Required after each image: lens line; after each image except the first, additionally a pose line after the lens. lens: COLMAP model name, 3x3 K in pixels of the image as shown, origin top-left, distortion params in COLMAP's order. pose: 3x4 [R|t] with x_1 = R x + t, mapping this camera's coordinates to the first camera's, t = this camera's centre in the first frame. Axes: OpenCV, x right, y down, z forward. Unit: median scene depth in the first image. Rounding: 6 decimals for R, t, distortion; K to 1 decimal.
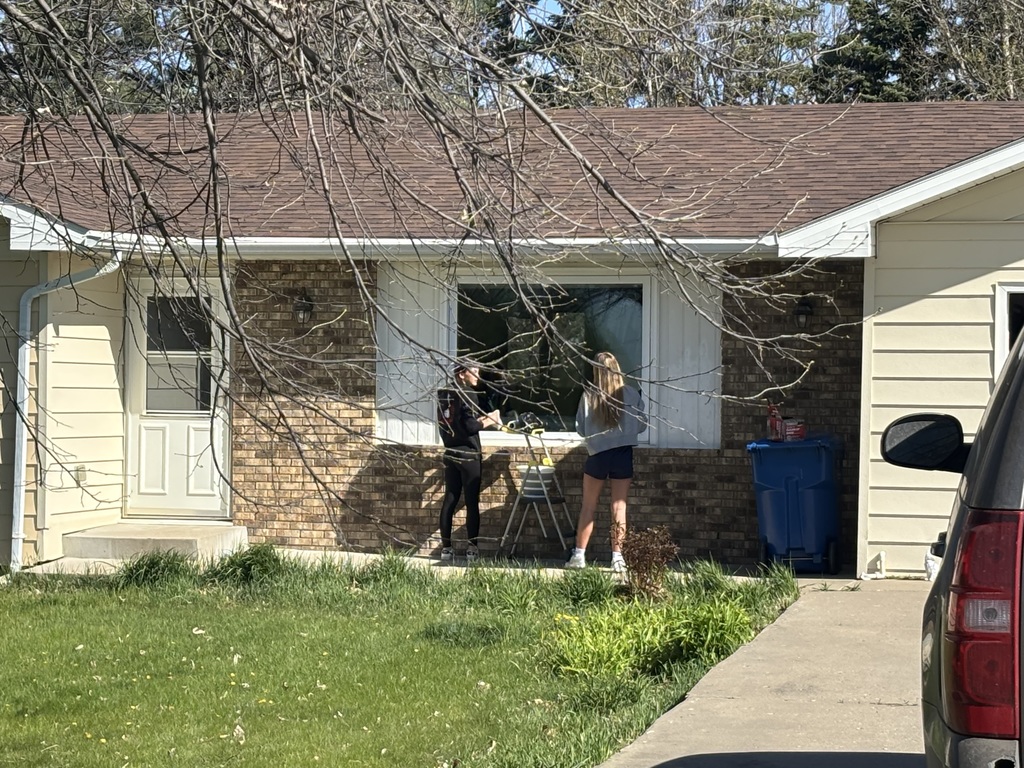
lens RADIAL K [[2780.1, 0, 512.0], [0, 2780.1, 384.0], [0, 0, 1]] dist [0.023415, 0.071572]
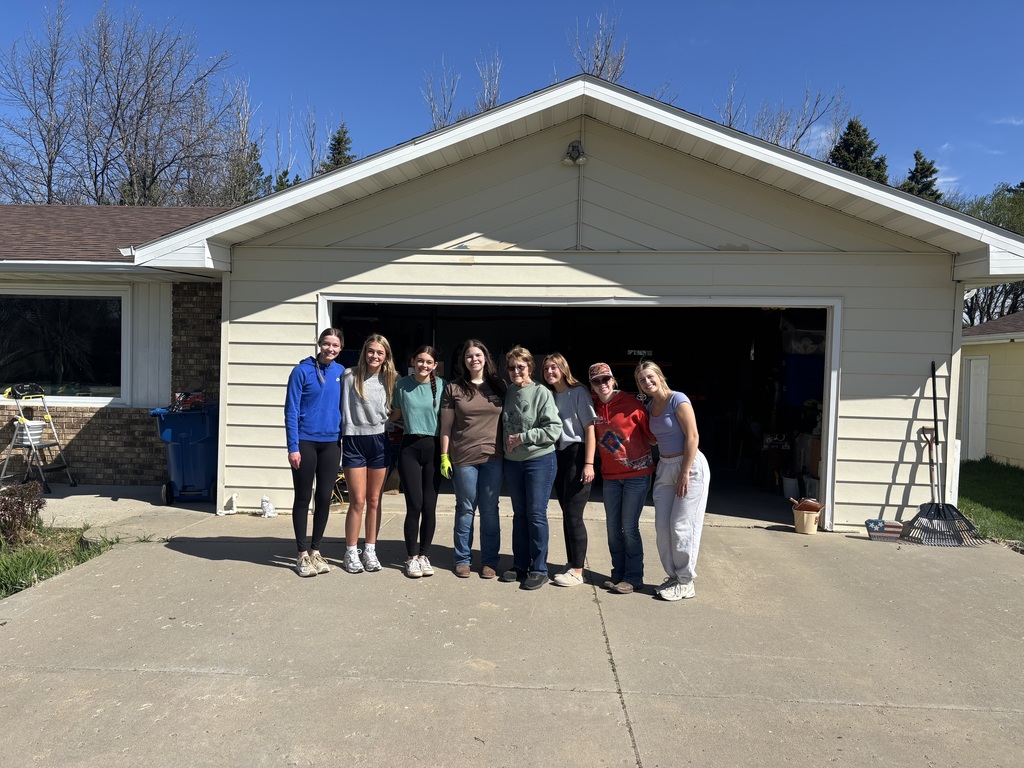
lens RADIAL K [[773.5, 0, 512.0], [0, 773.5, 384.0], [0, 0, 1]] dist [0.000862, 0.000697]
pose [[0.988257, 0.010810, 0.152415, 0.190873], [-0.015419, 0.999458, 0.029089, -0.004709], [-0.152018, -0.031098, 0.987888, 0.565999]]
